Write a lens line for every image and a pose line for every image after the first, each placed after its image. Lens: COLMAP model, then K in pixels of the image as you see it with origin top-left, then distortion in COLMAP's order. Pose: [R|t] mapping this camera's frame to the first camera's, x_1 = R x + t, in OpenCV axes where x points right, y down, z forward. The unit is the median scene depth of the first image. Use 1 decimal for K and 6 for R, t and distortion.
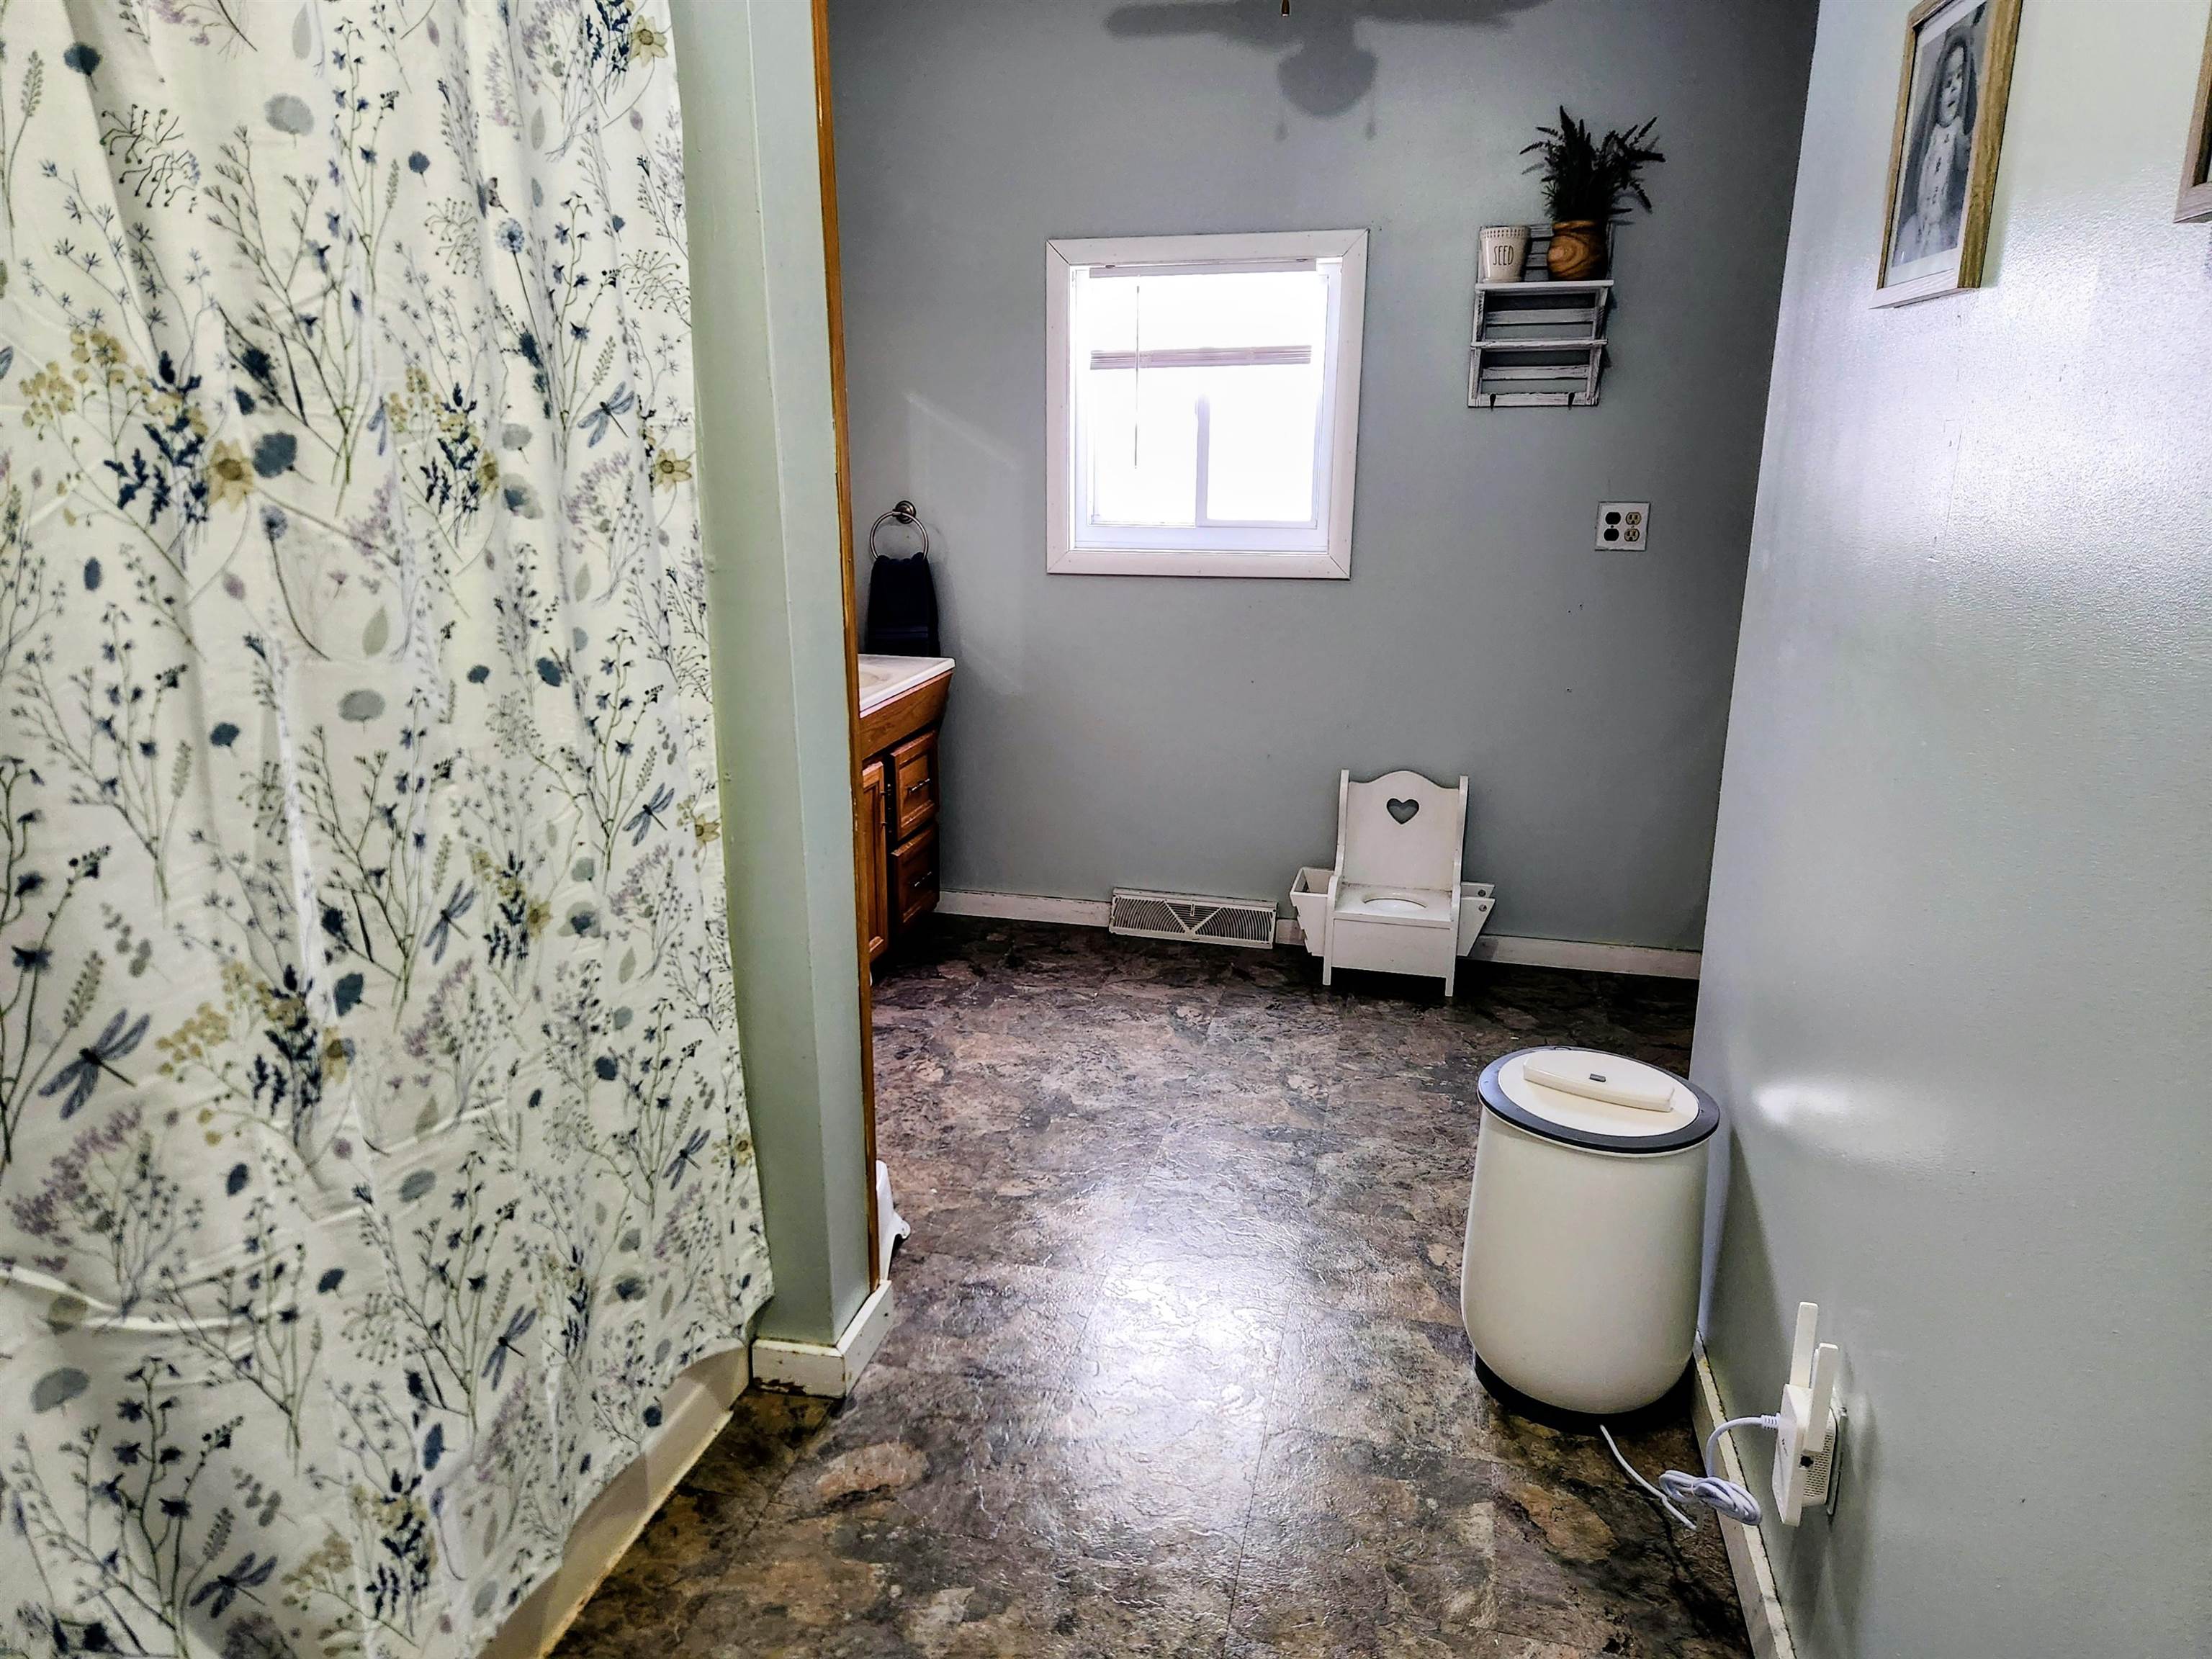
lens RADIAL K [[1564.8, 0, 1096.7], [0, 1564.8, 834.1], [0, 0, 1]] dist [0.041527, -0.015348]
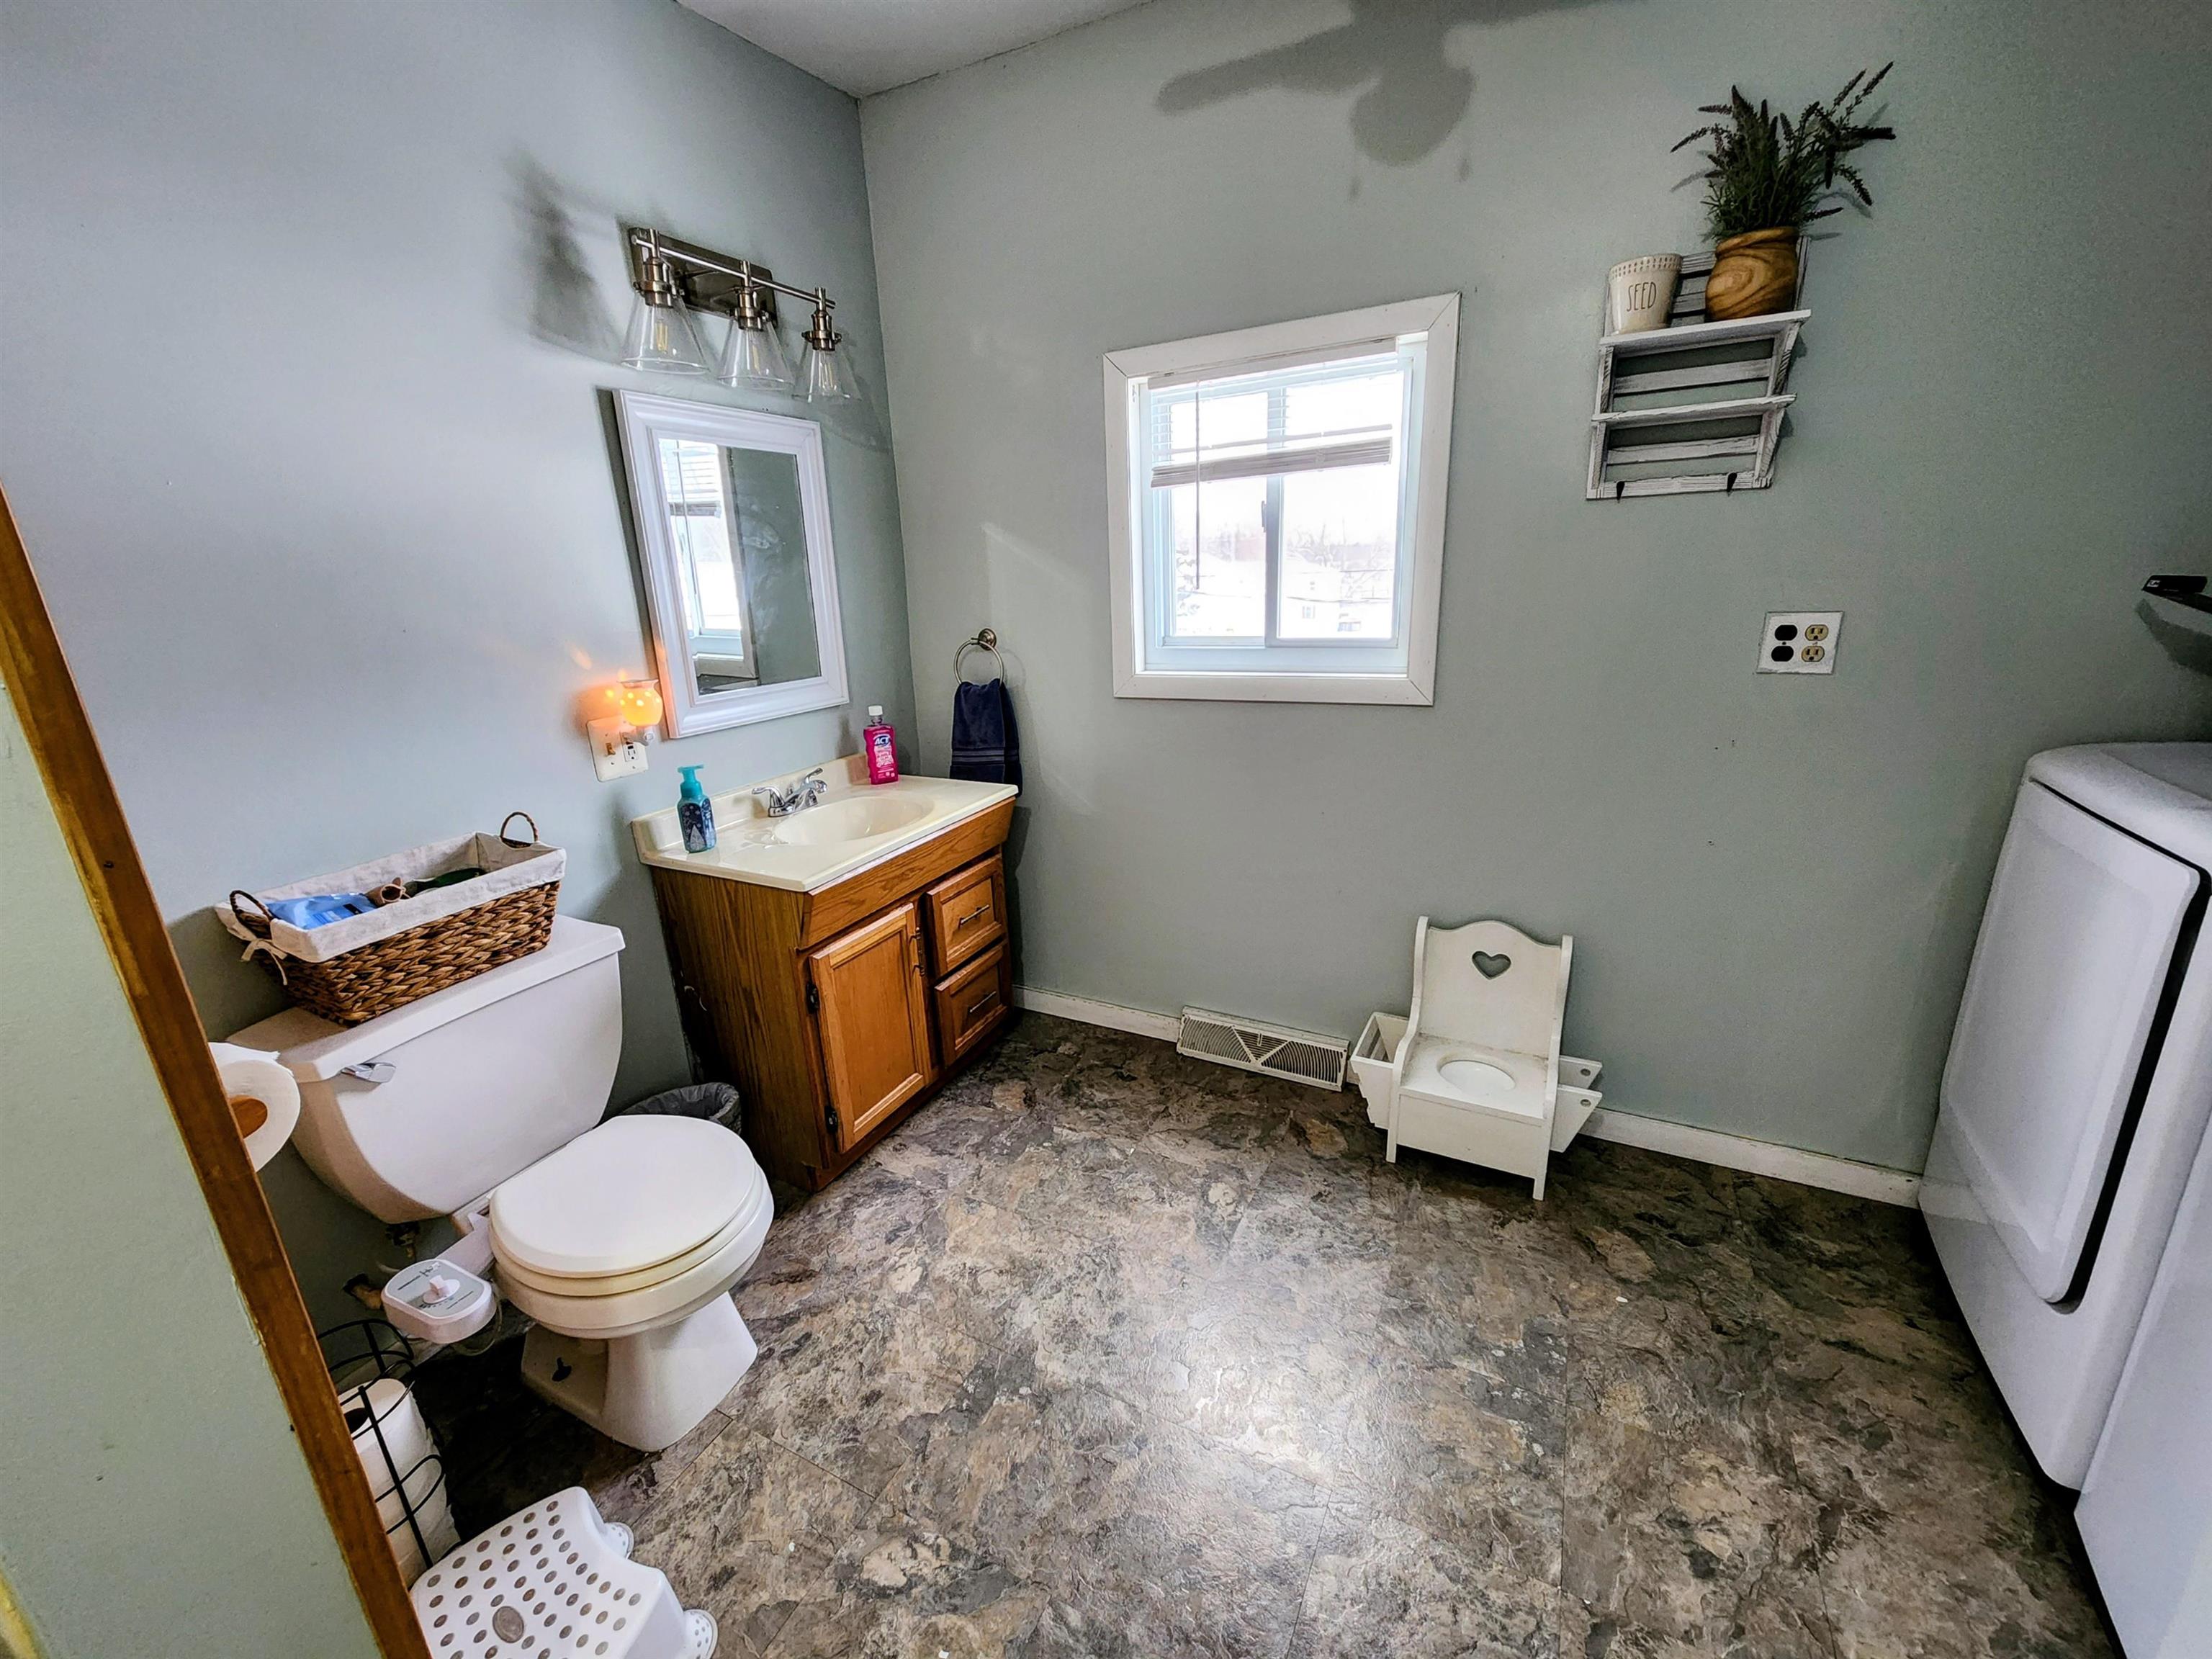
lens RADIAL K [[899.5, 0, 1092.9], [0, 899.5, 826.7], [0, 0, 1]] dist [-0.011415, 0.000994]
pose [[0.966460, 0.026267, -0.255469, 0.110603], [-0.017859, 0.999222, 0.035177, -0.112645], [0.256194, -0.029434, 0.966177, 0.476023]]
